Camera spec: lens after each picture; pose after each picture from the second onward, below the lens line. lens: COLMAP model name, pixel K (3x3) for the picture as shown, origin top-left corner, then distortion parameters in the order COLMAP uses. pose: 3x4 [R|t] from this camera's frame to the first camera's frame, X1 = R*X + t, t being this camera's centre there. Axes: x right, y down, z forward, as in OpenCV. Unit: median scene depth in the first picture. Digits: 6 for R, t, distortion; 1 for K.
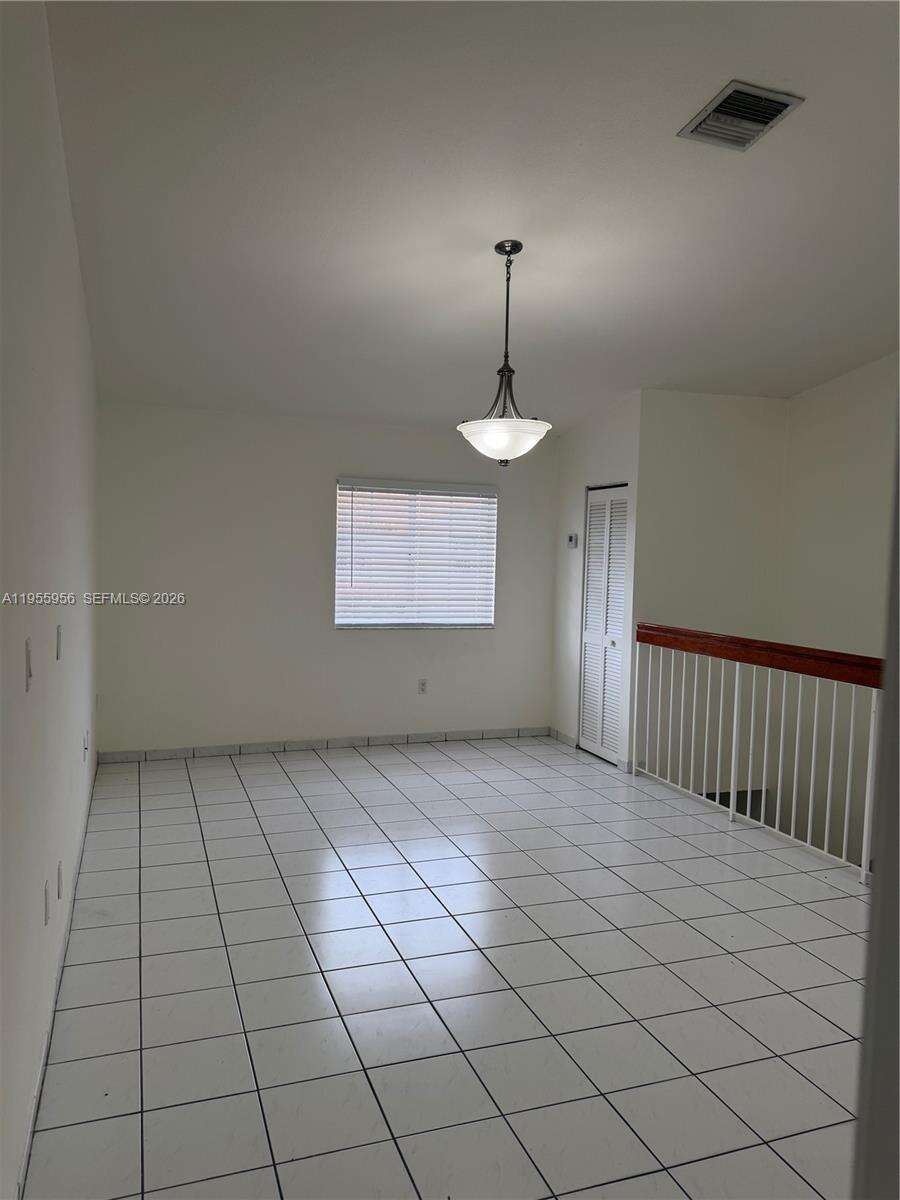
lens RADIAL K [[840.8, 0, 446.7], [0, 840.8, 617.5], [0, 0, 1]] dist [0.082203, -0.149785]
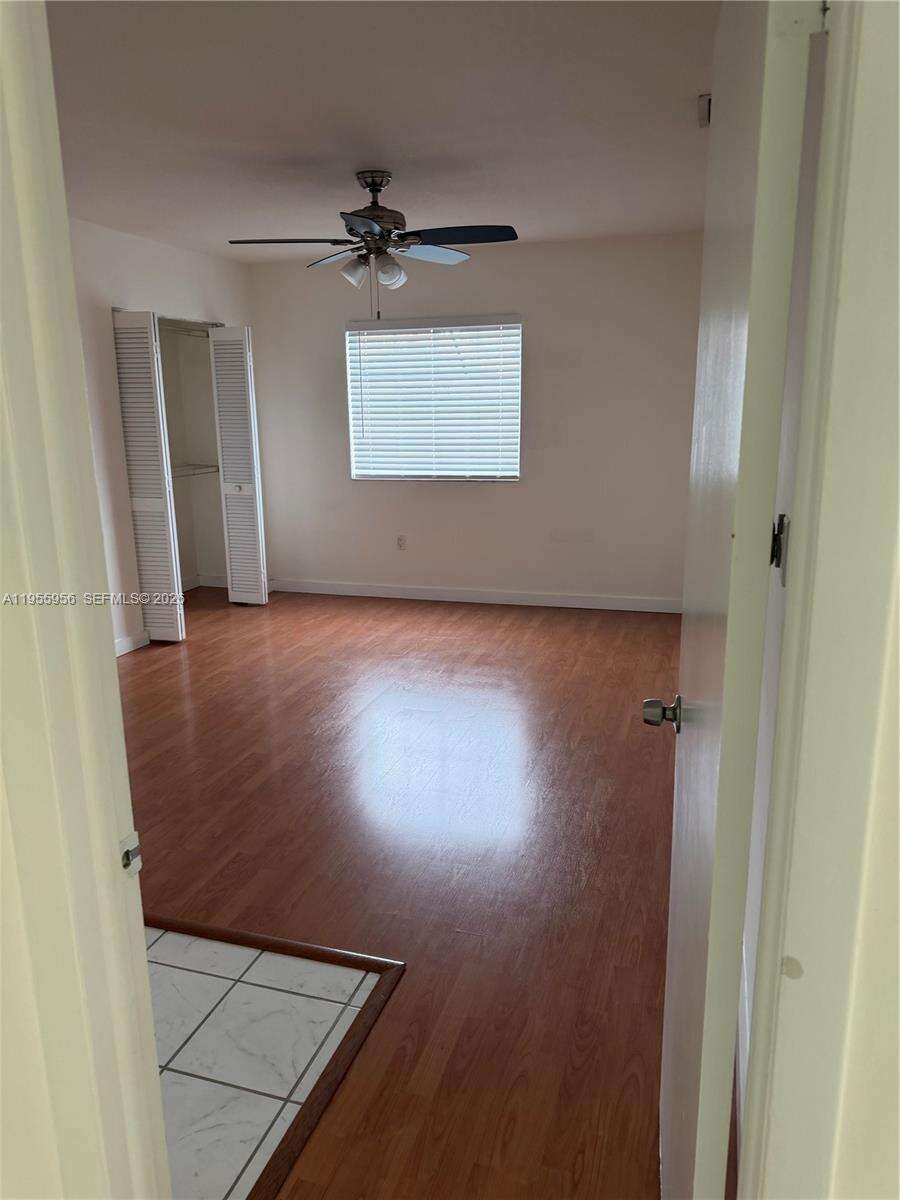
lens RADIAL K [[840.8, 0, 446.7], [0, 840.8, 617.5], [0, 0, 1]] dist [0.082203, -0.149785]
pose [[0.794009, 0.109099, -0.598037, 0.579030], [-0.007640, 0.985477, 0.169636, 0.003528], [0.607859, -0.130123, 0.783311, 0.244630]]
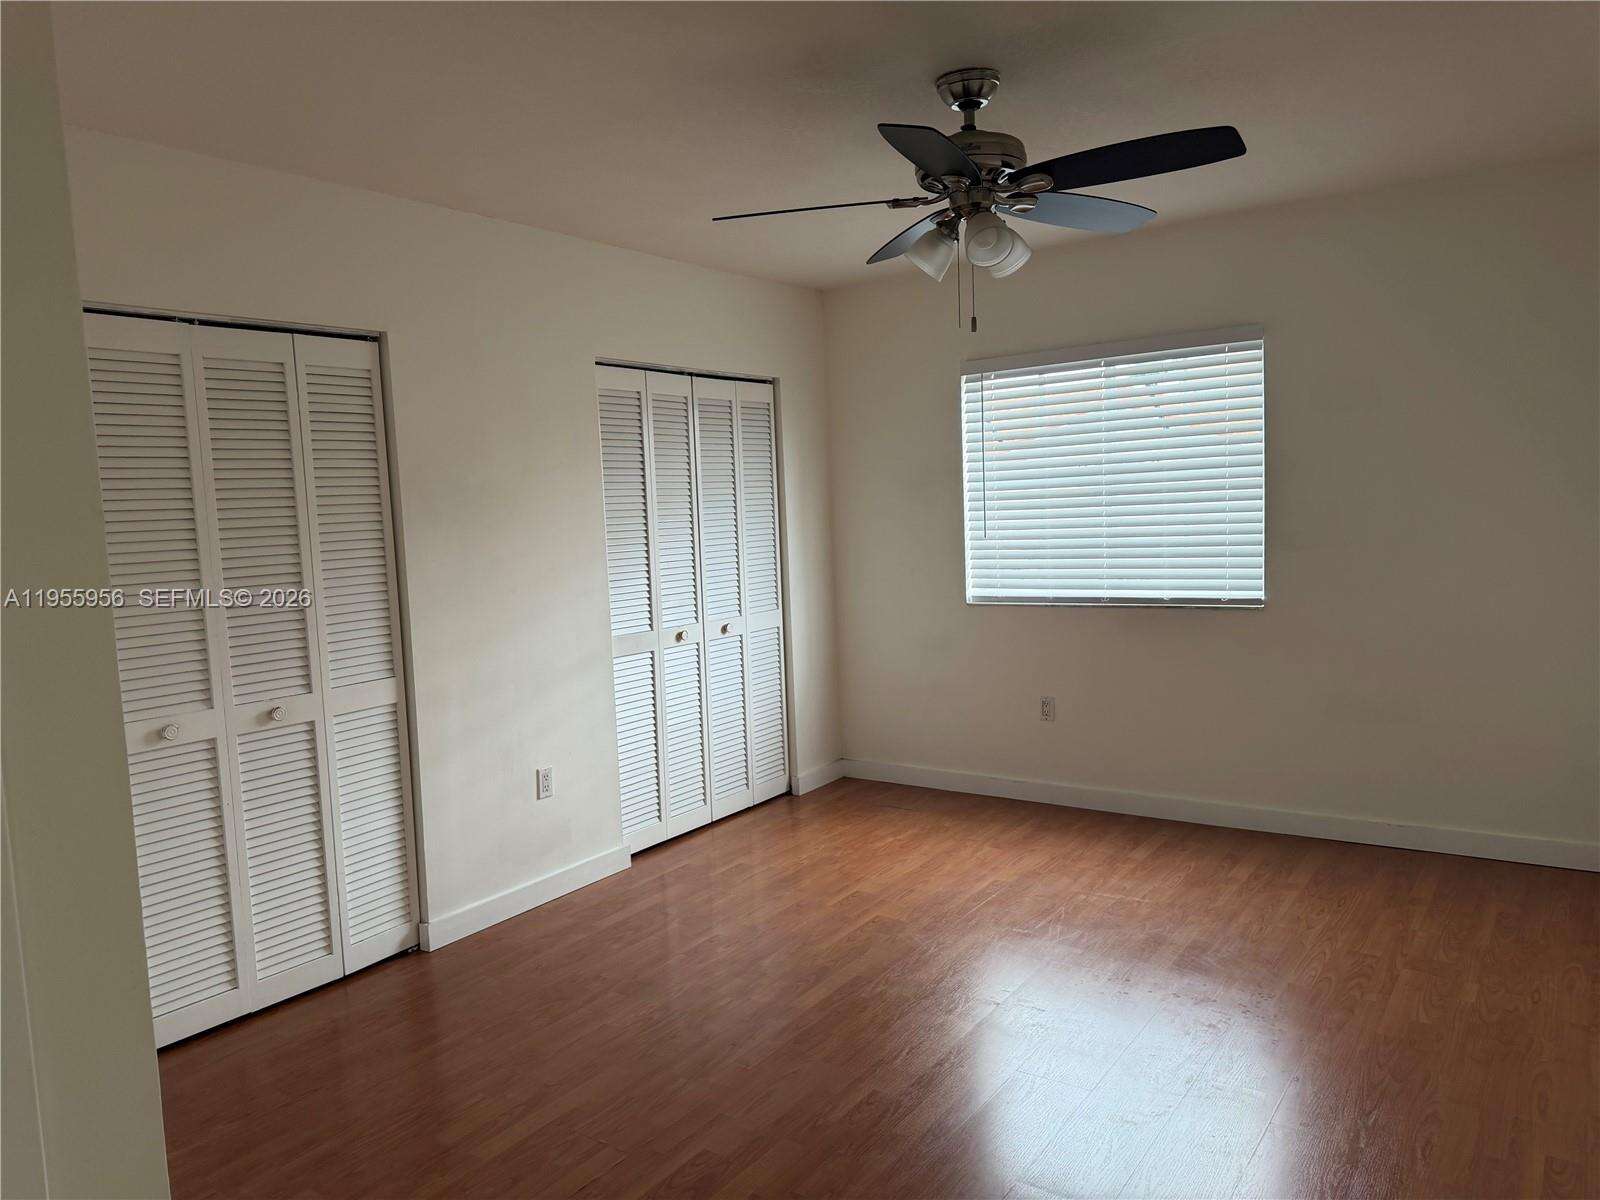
lens RADIAL K [[1121.1, 0, 778.6], [0, 1121.1, 602.4], [0, 0, 1]] dist [0.082203, -0.149785]
pose [[0.559300, 0.018573, -0.828757, 0.477770], [0.000848, 0.999736, 0.022977, -0.007689], [0.828965, -0.013554, 0.559137, 0.407664]]
